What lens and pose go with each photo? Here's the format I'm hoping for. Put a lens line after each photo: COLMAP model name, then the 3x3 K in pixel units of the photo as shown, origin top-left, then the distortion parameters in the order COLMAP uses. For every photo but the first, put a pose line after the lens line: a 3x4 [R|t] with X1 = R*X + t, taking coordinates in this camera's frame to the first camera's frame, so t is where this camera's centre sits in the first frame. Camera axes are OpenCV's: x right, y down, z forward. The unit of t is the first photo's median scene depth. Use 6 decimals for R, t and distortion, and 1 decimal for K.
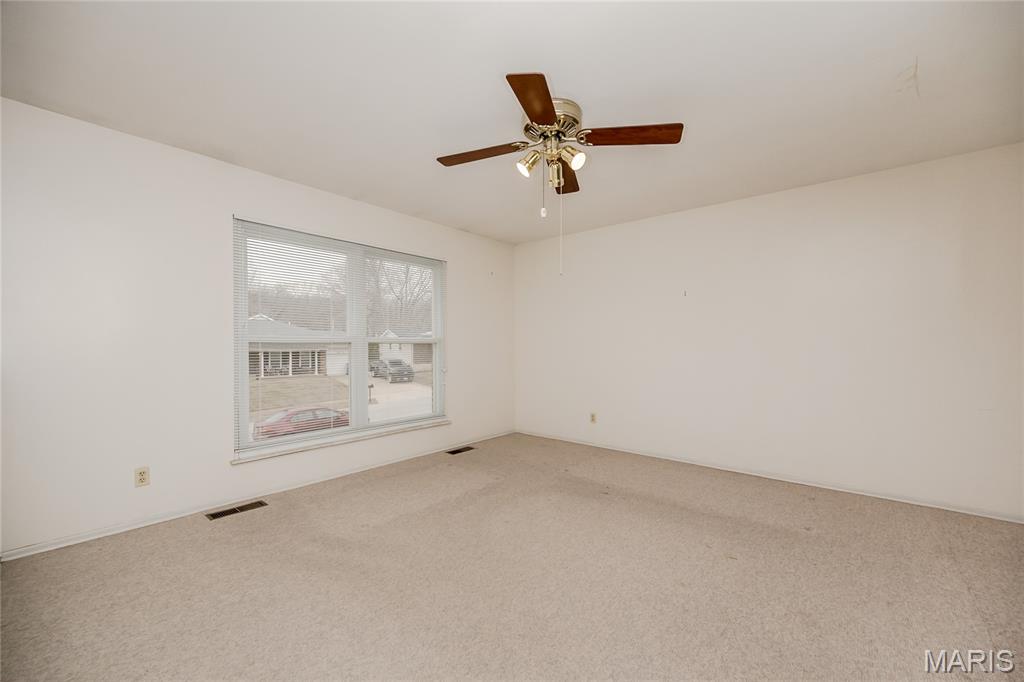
lens RADIAL K [[404.0, 0, 481.8], [0, 404.0, 348.8], [0, 0, 1]] dist [0.000277, -0.000360]
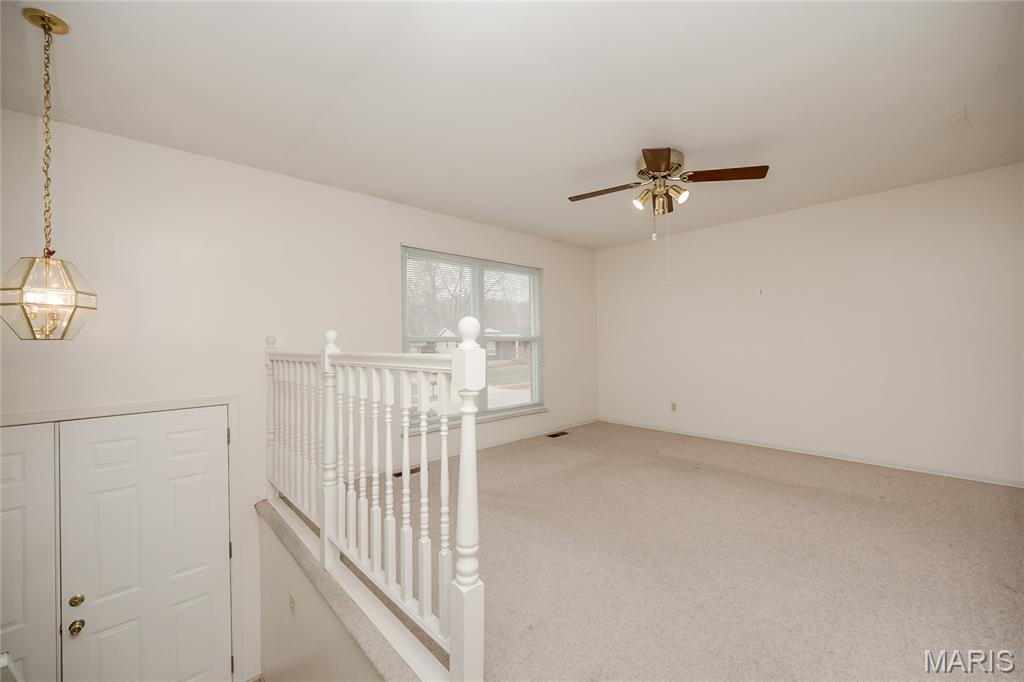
lens RADIAL K [[404.0, 0, 507.0], [0, 404.0, 341.6], [0, 0, 1]] dist [0.000277, -0.000360]
pose [[0.997214, -0.012452, -0.073547, -0.171372], [0.011664, 0.999870, -0.011135, 0.001229], [0.073676, 0.010246, 0.997230, -0.233645]]
